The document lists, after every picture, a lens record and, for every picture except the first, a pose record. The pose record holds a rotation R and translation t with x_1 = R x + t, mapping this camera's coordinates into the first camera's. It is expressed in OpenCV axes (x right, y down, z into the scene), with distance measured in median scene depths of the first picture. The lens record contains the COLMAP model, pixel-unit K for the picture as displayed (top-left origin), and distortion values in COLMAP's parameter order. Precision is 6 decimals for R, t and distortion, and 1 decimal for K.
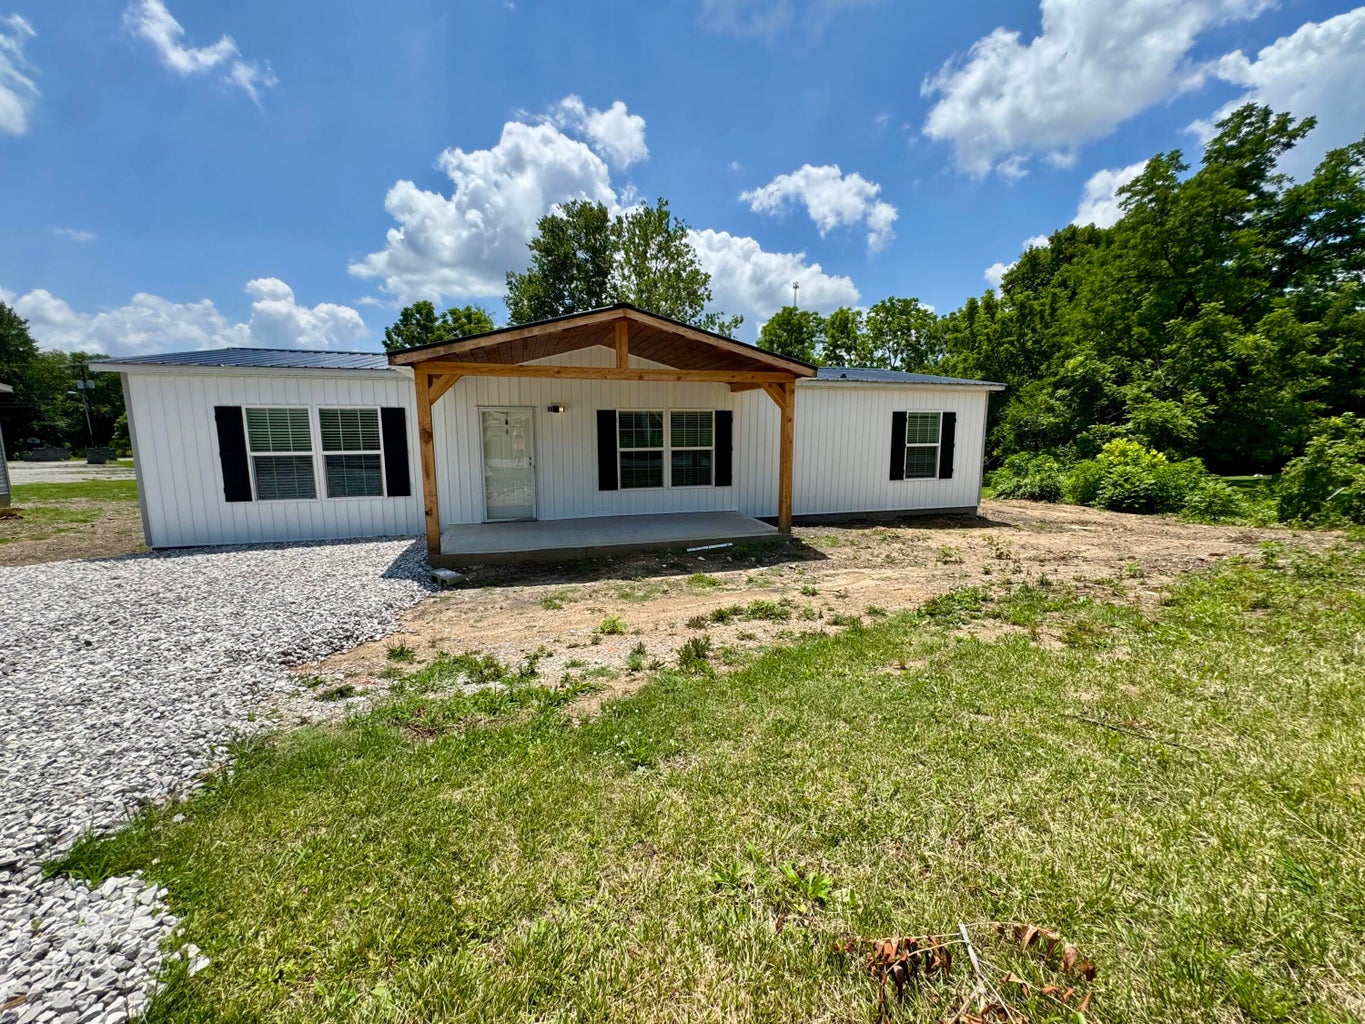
lens RADIAL K [[548.2, 0, 683.9], [0, 548.2, 510.2], [0, 0, 1]] dist [-0.003854, 0.000549]
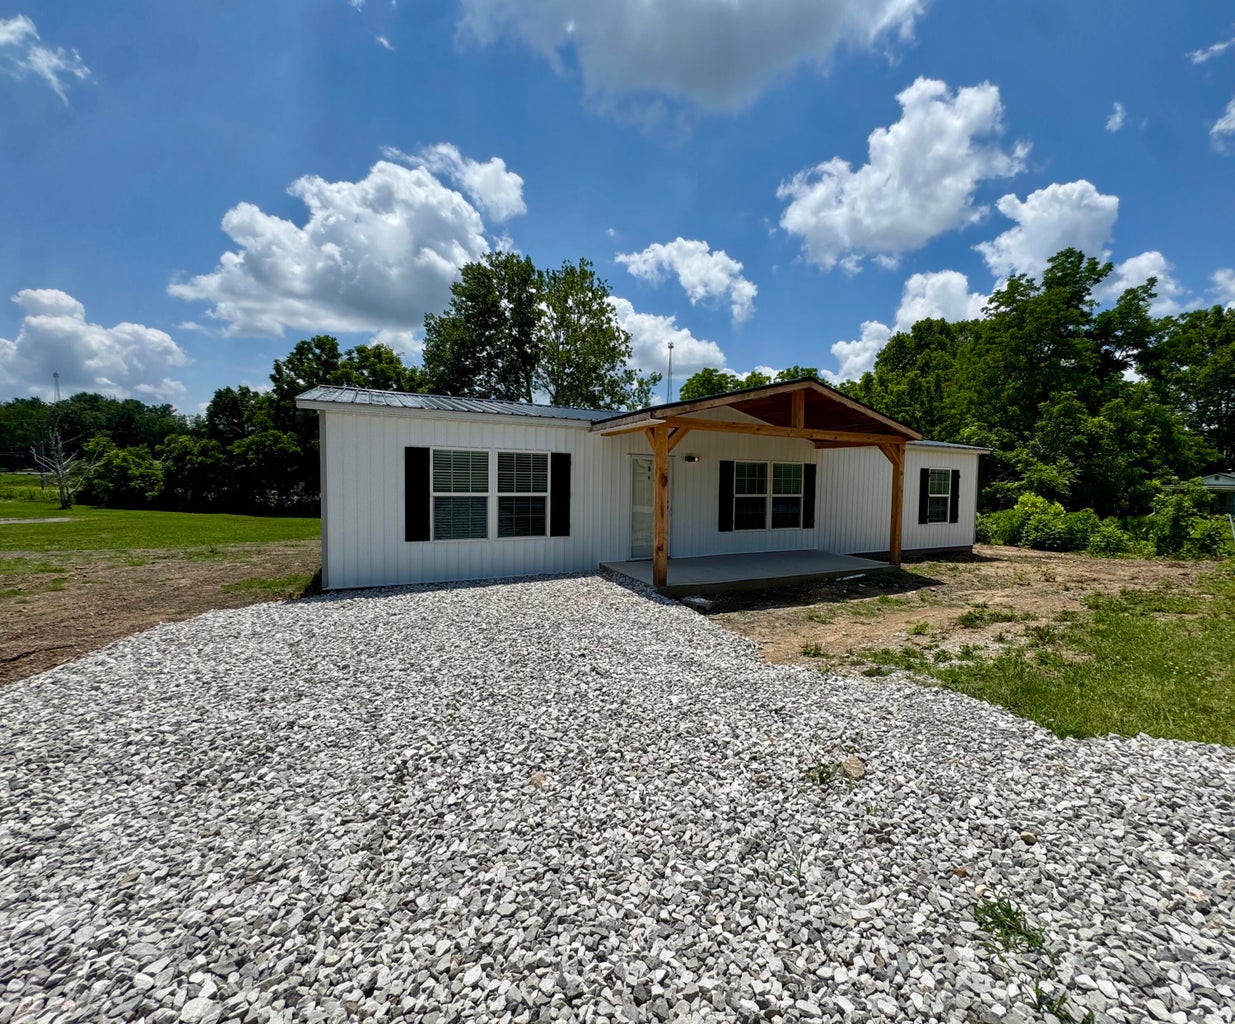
lens RADIAL K [[567.0, 0, 617.5], [0, 567.0, 512.0], [0, 0, 1]] dist [-0.009166, 0.003685]
pose [[0.974567, 0.008361, 0.223939, -0.217042], [0.011114, 0.996271, -0.085565, 0.007294], [-0.223820, 0.085878, 0.970840, -0.027492]]
